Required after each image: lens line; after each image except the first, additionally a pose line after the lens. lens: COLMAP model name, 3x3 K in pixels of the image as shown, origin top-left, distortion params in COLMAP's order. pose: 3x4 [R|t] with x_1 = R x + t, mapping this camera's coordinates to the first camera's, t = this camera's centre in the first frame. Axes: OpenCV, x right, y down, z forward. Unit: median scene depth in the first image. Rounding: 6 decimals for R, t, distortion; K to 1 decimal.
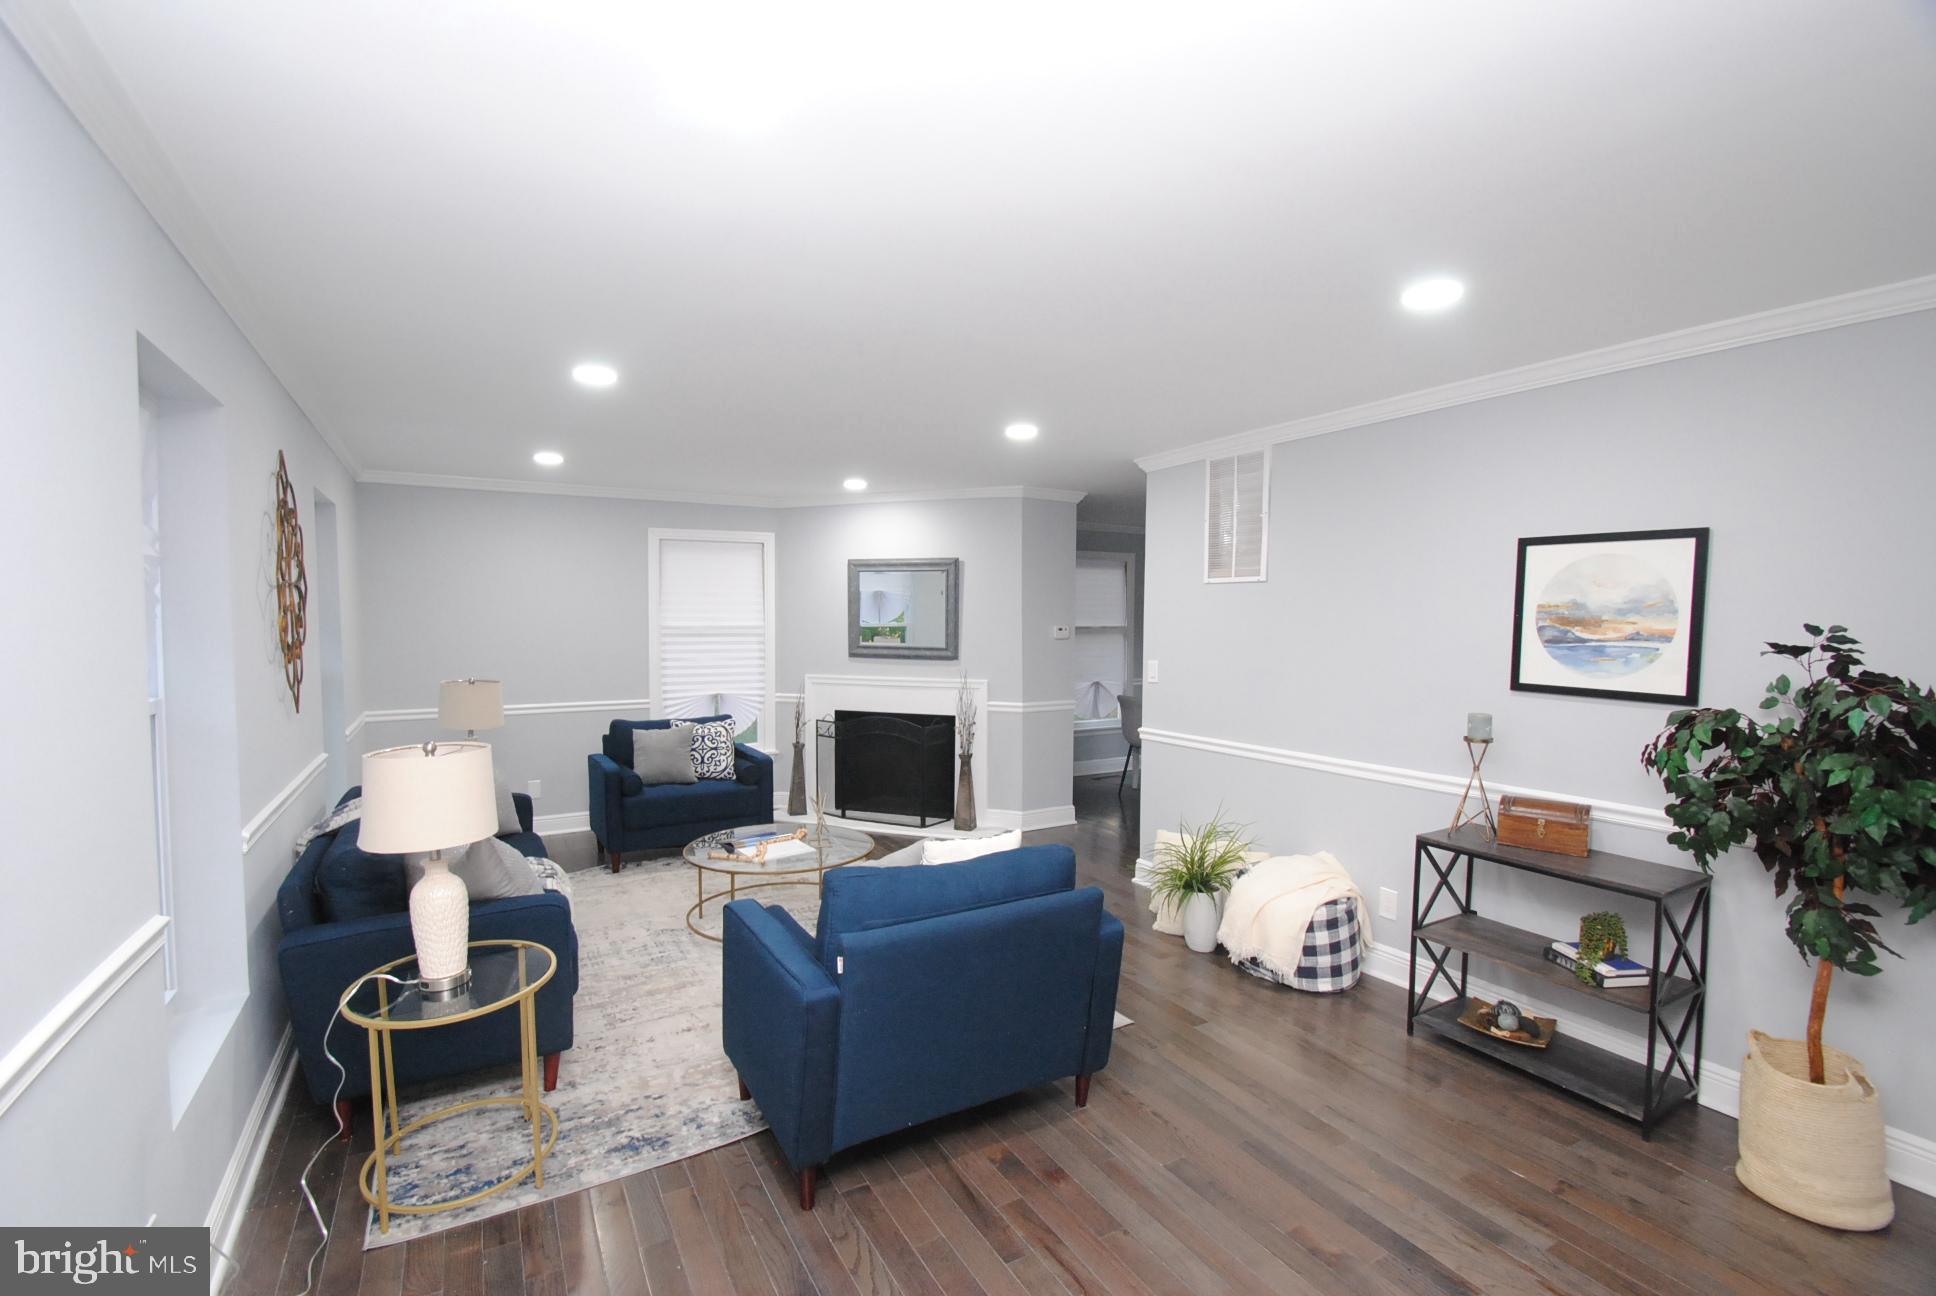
lens RADIAL K [[851.1, 0, 953.5], [0, 851.1, 665.2], [0, 0, 1]] dist [0.013477, -0.019557]
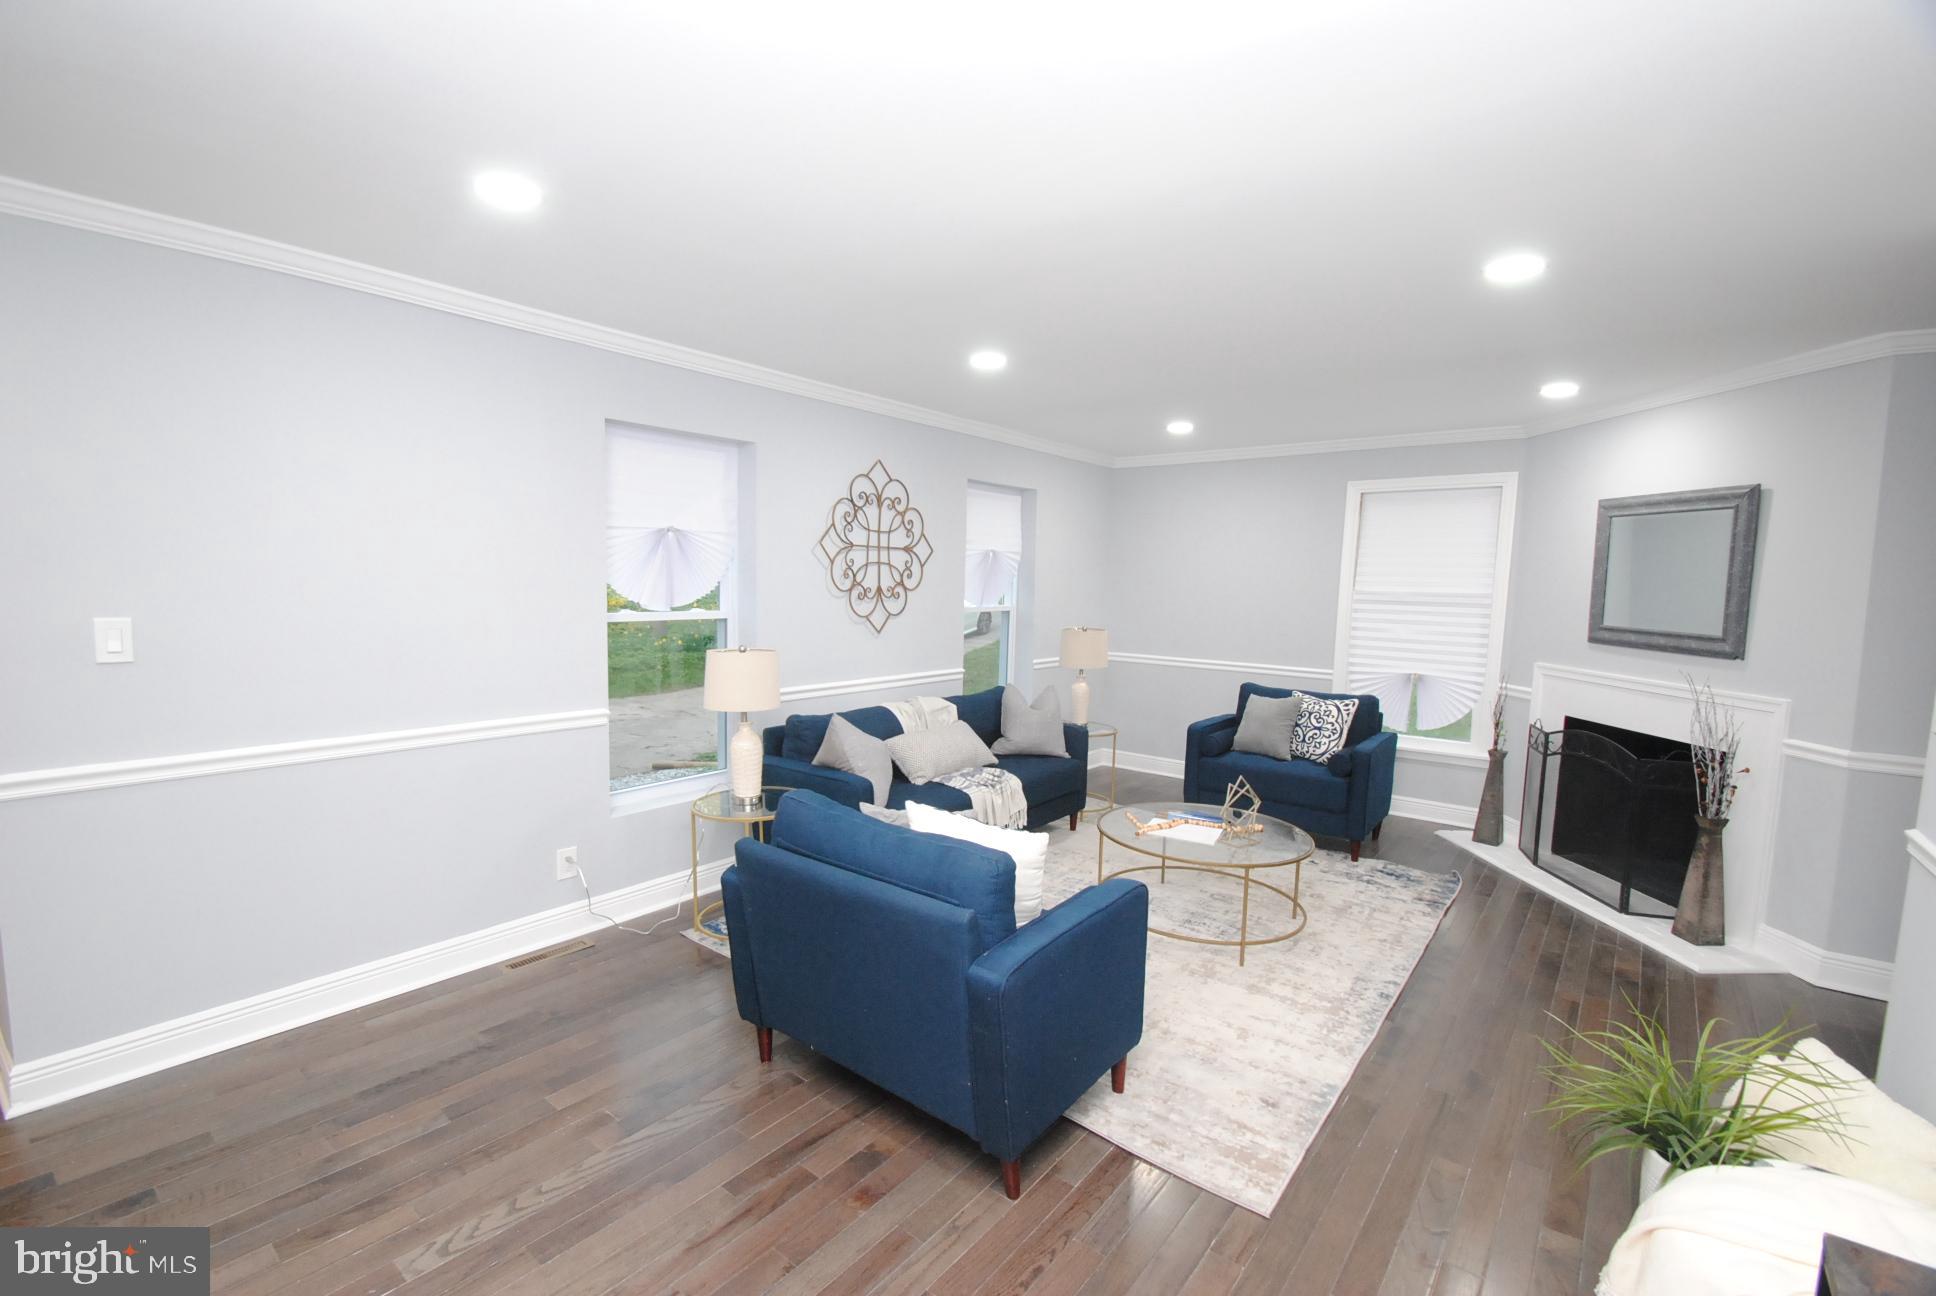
lens RADIAL K [[851.1, 0, 953.5], [0, 851.1, 665.2], [0, 0, 1]] dist [0.013477, -0.019557]
pose [[0.368347, 0.102006, -0.924075, 0.346888], [-0.072630, 0.994082, 0.080782, -0.010031], [0.926847, 0.037360, 0.373576, 0.279279]]
